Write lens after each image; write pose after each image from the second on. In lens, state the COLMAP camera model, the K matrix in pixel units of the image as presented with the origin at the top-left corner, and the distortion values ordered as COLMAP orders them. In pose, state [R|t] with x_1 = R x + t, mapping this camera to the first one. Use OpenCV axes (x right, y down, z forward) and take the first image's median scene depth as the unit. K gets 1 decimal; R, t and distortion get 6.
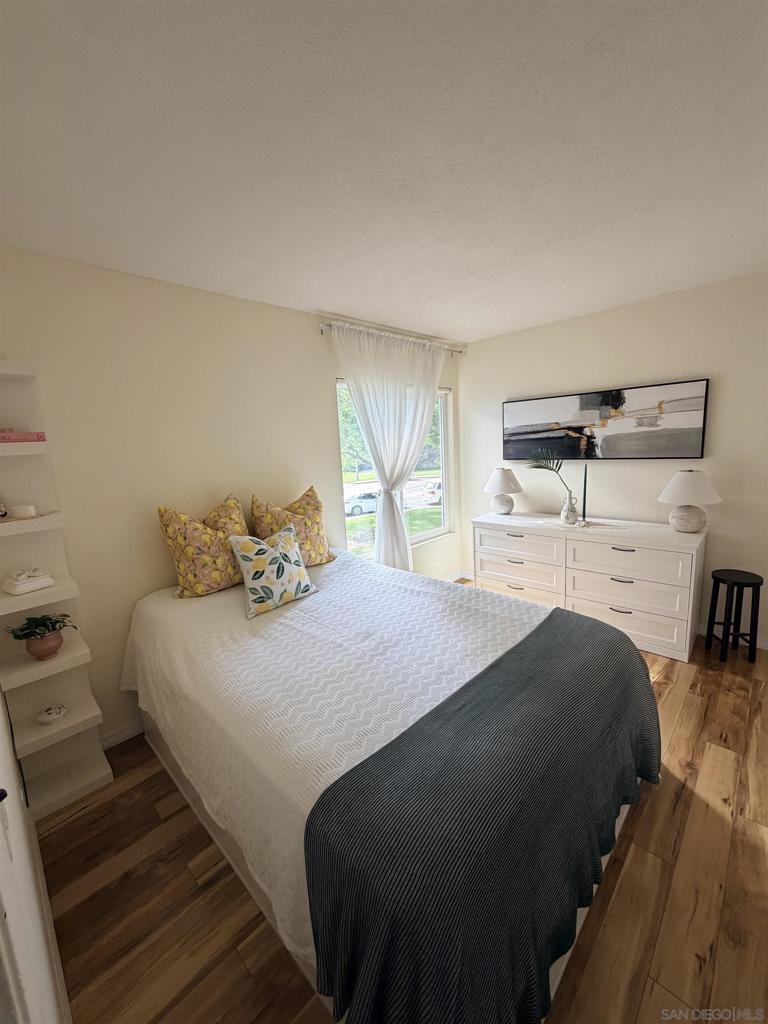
lens RADIAL K [[411.1, 0, 383.1], [0, 411.1, 509.1], [0, 0, 1]] dist [-0.005495, 0.003276]
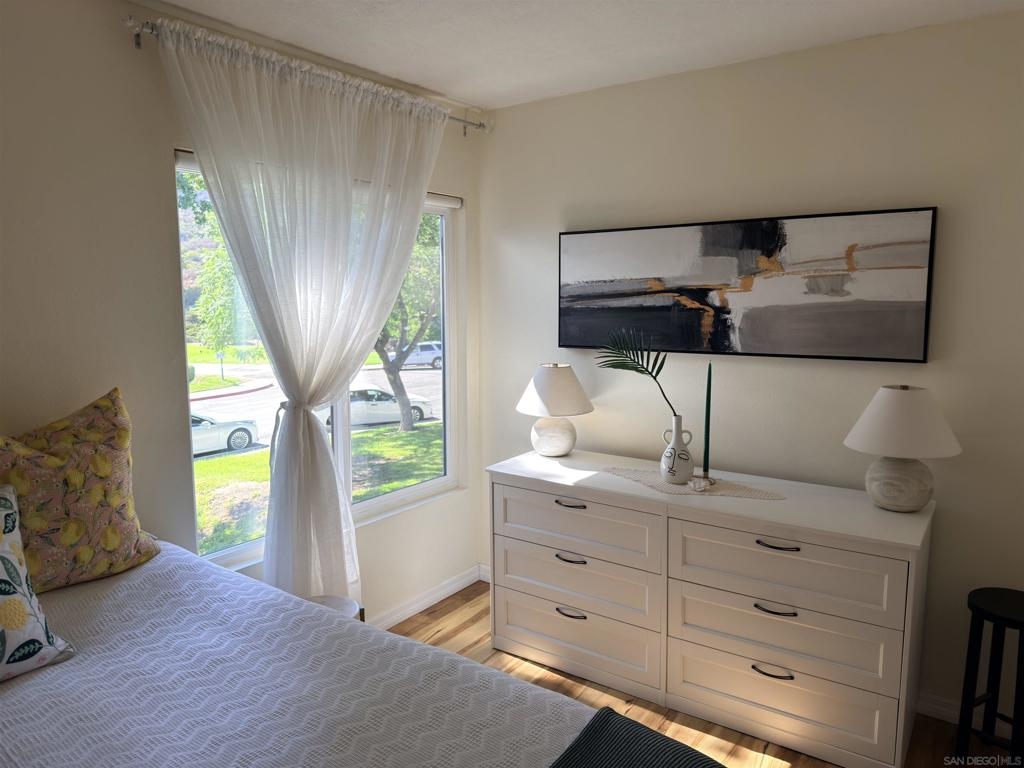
lens RADIAL K [[717.7, 0, 512.9], [0, 717.7, 383.0], [0, 0, 1]] dist [0.050529, -0.068061]
pose [[0.988343, 0.034255, 0.148339, 0.150313], [-0.027011, 0.998355, -0.050581, -0.041199], [-0.149828, 0.045985, 0.987642, 0.204553]]
